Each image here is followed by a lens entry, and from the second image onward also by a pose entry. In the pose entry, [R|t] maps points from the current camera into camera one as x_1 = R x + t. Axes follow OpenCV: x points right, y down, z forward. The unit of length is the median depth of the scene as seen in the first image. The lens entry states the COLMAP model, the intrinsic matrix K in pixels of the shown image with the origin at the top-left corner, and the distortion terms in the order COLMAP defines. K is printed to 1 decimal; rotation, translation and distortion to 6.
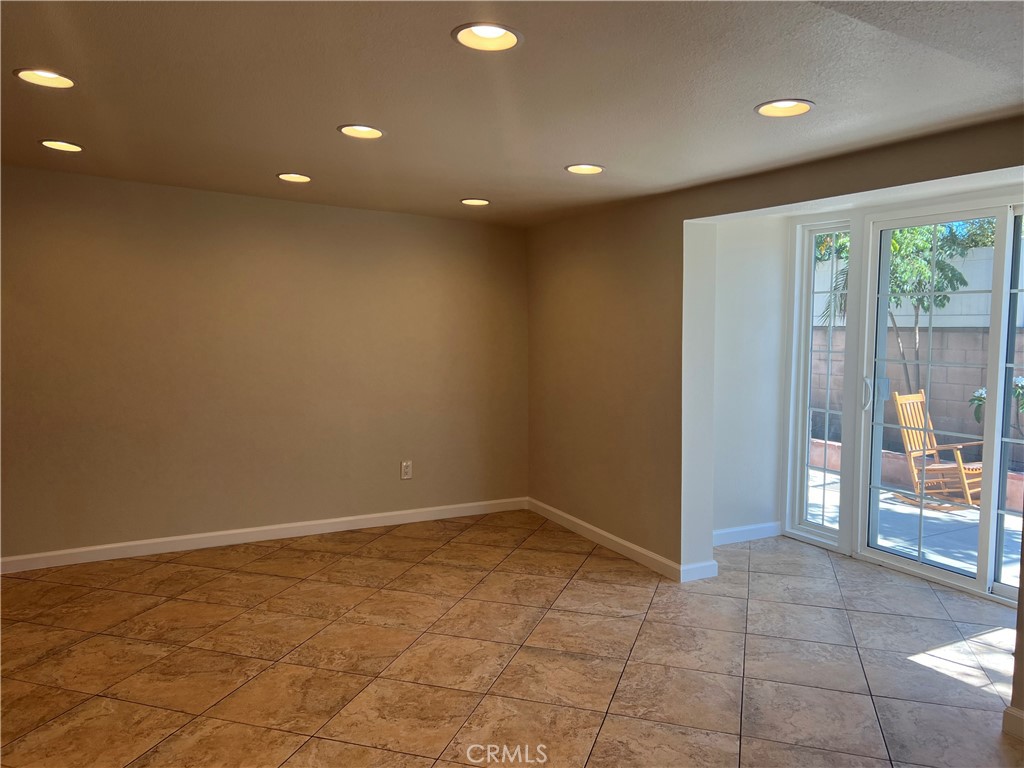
lens RADIAL K [[773.4, 0, 510.7], [0, 773.4, 385.4], [0, 0, 1]] dist [0.045196, -0.047903]
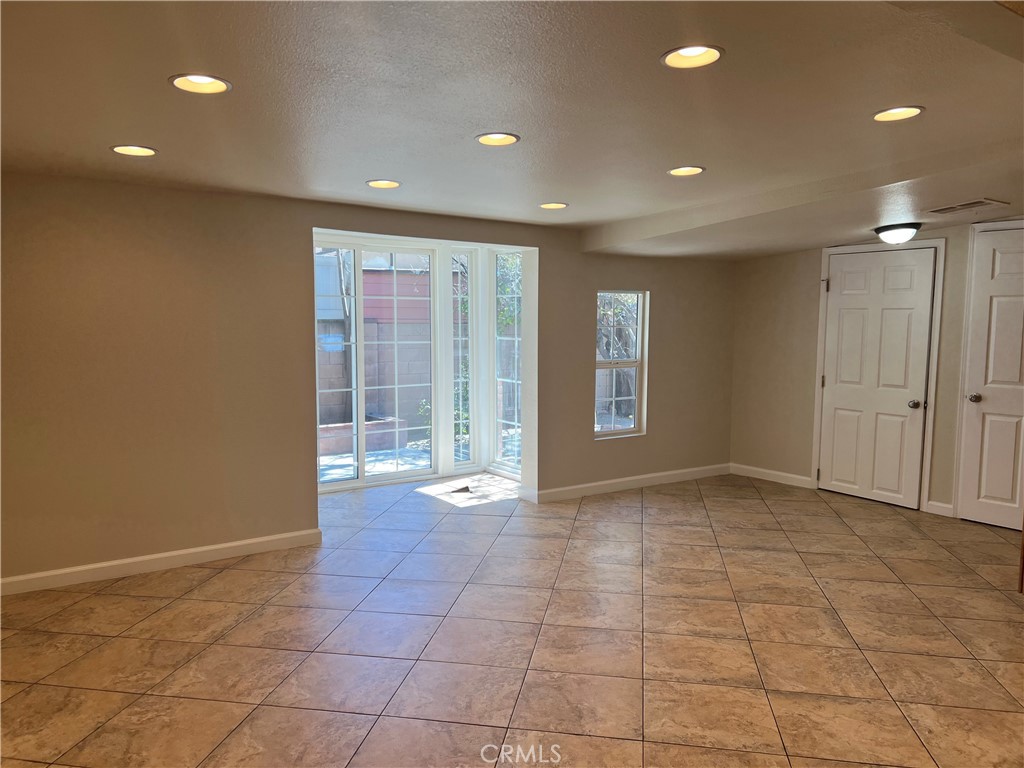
lens RADIAL K [[773.4, 0, 510.0], [0, 773.4, 385.1], [0, 0, 1]] dist [0.045196, -0.047903]
pose [[-0.133268, -0.097376, 0.986285, -1.166693], [0.080861, 0.990775, 0.108745, -0.100343], [-0.987776, 0.094245, -0.124164, 1.056611]]
